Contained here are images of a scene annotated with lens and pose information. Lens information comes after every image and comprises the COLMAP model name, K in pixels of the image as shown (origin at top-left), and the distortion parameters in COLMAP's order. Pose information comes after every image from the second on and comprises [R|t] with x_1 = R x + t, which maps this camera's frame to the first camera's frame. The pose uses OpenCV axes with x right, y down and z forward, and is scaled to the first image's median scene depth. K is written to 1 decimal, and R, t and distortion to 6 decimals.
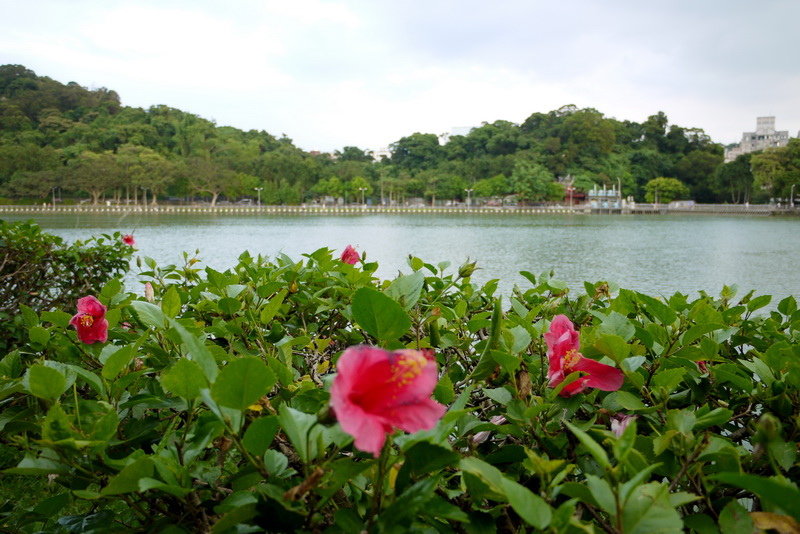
lens RADIAL K [[684.9, 0, 400.0], [0, 684.9, 267.0], [0, 0, 1]] dist [0.003907, -0.001451]
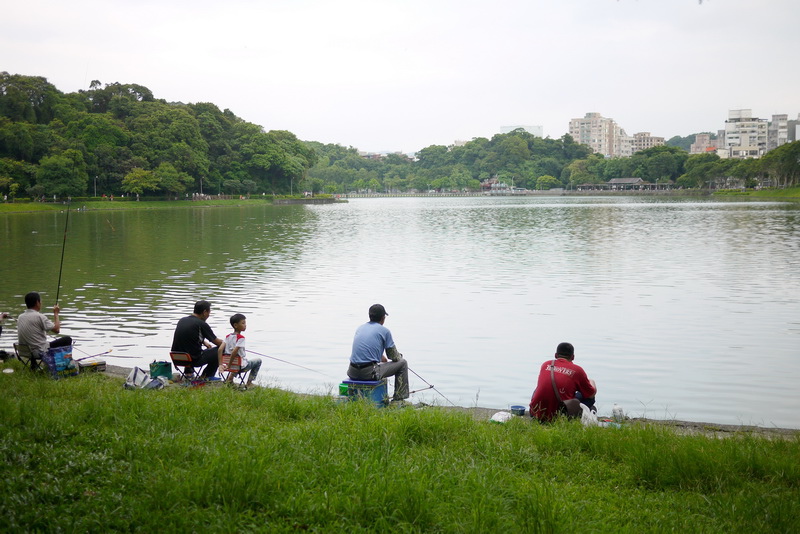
lens RADIAL K [[896.1, 0, 400.0], [0, 896.1, 267.0], [0, 0, 1]] dist [-0.017470, 0.000054]
pose [[0.984385, 0.000149, -0.176031, 0.378464], [-0.001295, 0.999979, -0.006392, 0.110443], [0.176026, 0.006520, 0.984364, -1.216649]]
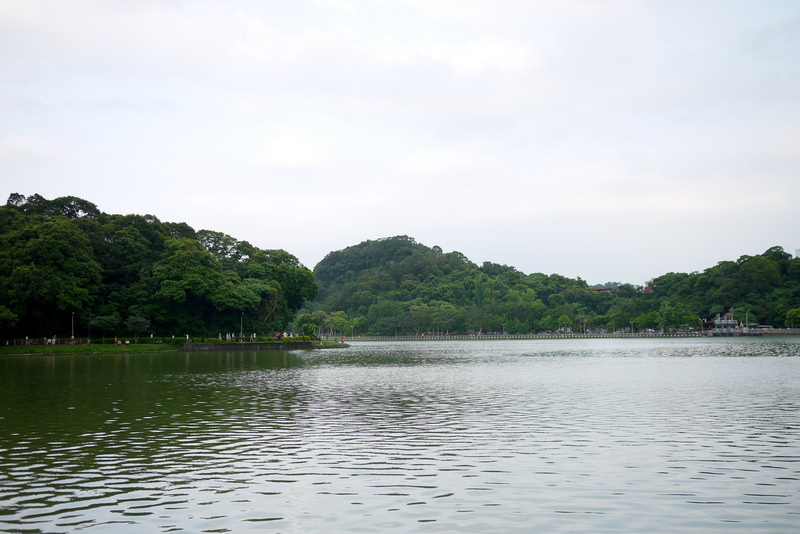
lens RADIAL K [[896.1, 0, 400.0], [0, 896.1, 267.0], [0, 0, 1]] dist [-0.017470, 0.000054]
pose [[0.844565, -0.056387, -0.532476, 0.585567], [-0.031494, 0.987487, -0.154523, 0.070539], [0.534526, 0.147274, 0.832221, -0.739766]]
